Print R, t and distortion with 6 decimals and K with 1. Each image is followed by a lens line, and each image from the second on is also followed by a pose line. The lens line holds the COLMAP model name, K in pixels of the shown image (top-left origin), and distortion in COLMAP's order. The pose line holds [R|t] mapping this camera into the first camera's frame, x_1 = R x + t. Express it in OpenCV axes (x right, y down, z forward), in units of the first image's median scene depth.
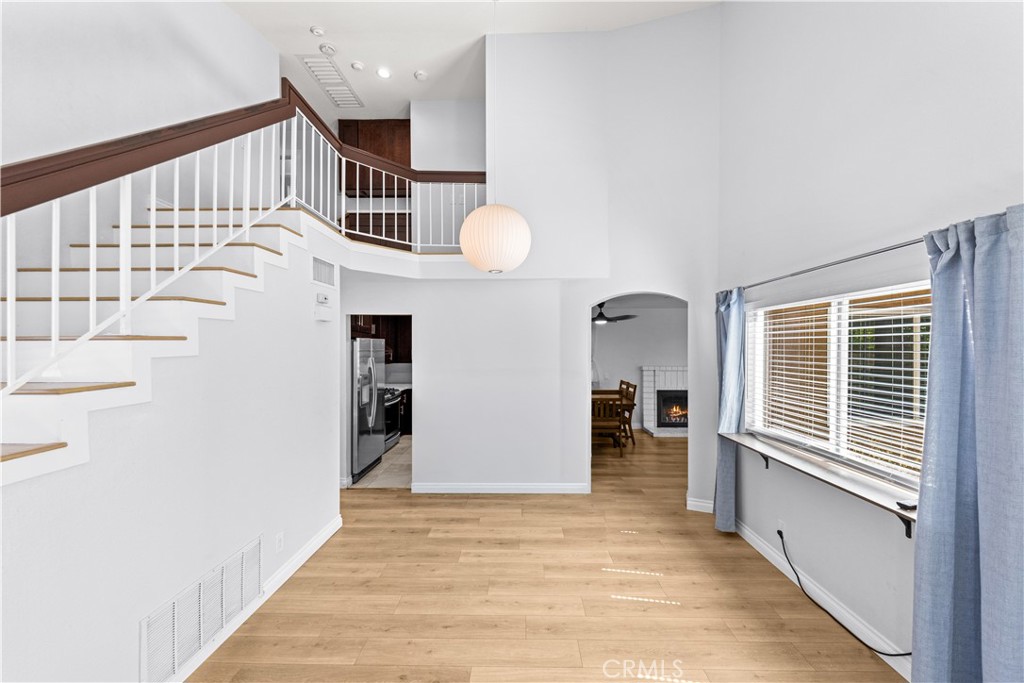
lens RADIAL K [[381.6, 0, 516.1], [0, 381.6, 347.2], [0, 0, 1]] dist [0.013606, -0.001095]
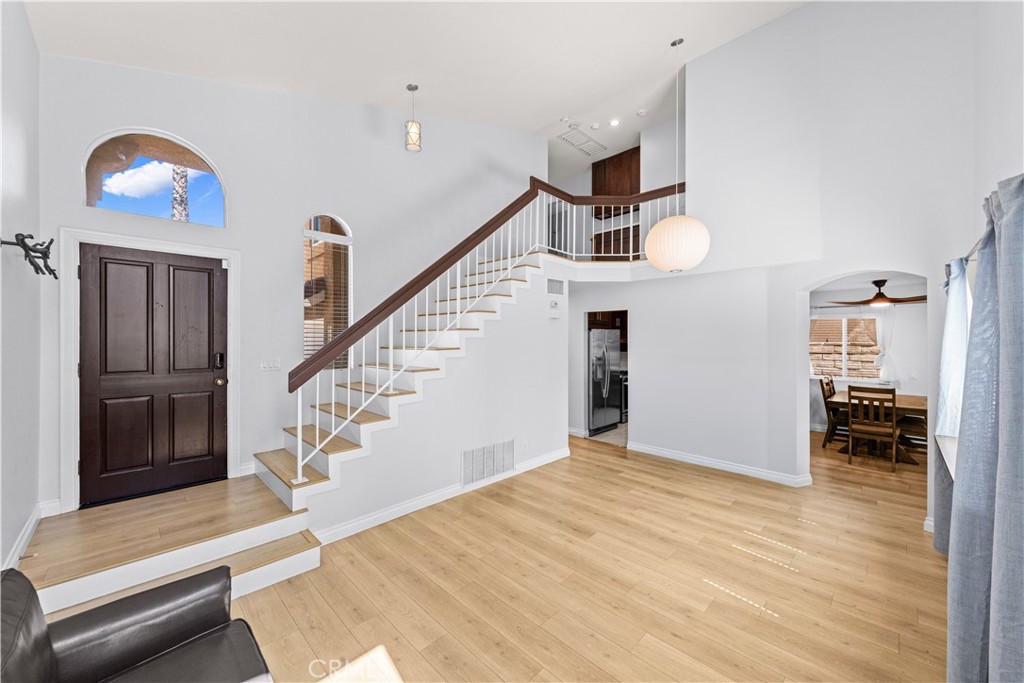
lens RADIAL K [[381.6, 0, 521.4], [0, 381.6, 341.8], [0, 0, 1]] dist [0.013606, -0.001095]
pose [[0.738378, 0.004880, -0.674369, 0.439696], [-0.001796, 0.999985, 0.005269, 0.019402], [0.674385, -0.002679, 0.738375, -0.235421]]
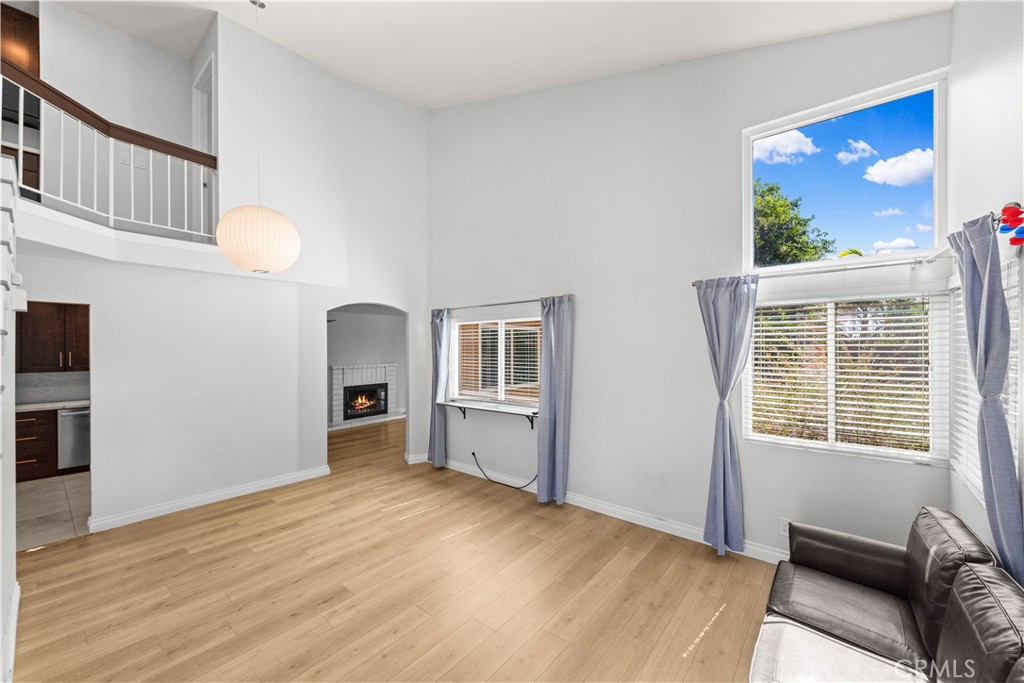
lens RADIAL K [[381.6, 0, 508.4], [0, 381.6, 351.4], [0, 0, 1]] dist [0.013606, -0.001095]
pose [[0.629707, -0.009834, 0.776770, -0.475365], [0.006572, 0.999952, 0.007332, 0.010102], [-0.776805, 0.000487, 0.629741, -0.176264]]
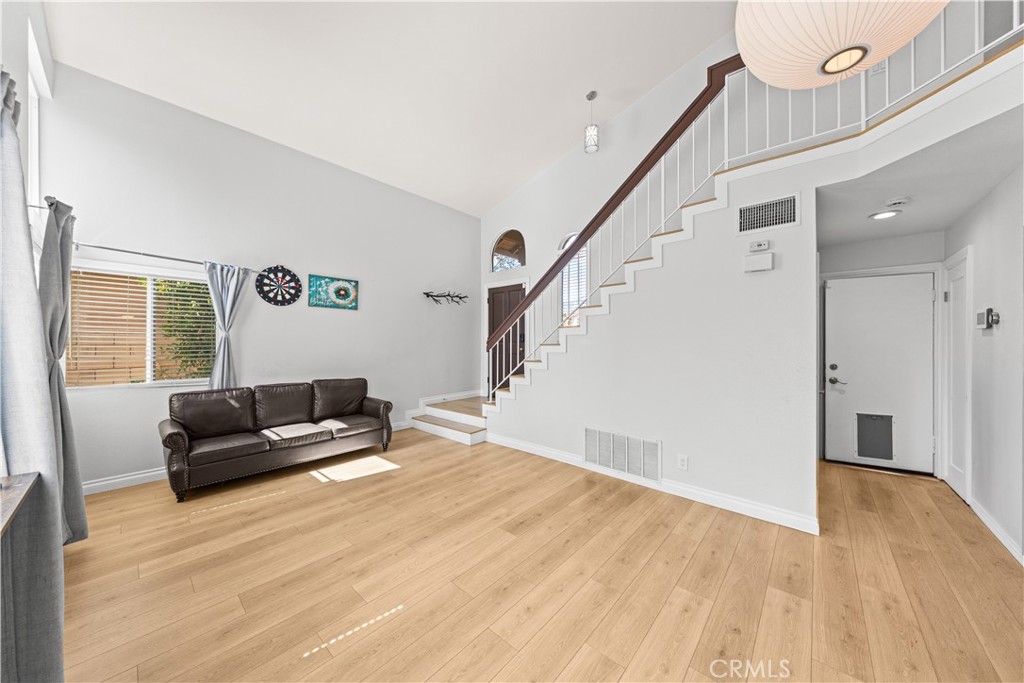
lens RADIAL K [[348.2, 0, 522.5], [0, 348.2, 346.3], [0, 0, 1]] dist [0.015989, -0.000381]
pose [[-0.638287, 0.007294, -0.769764, 0.487600], [-0.002125, 0.999935, 0.011238, 0.097676], [0.769796, 0.008809, -0.638230, 1.086386]]
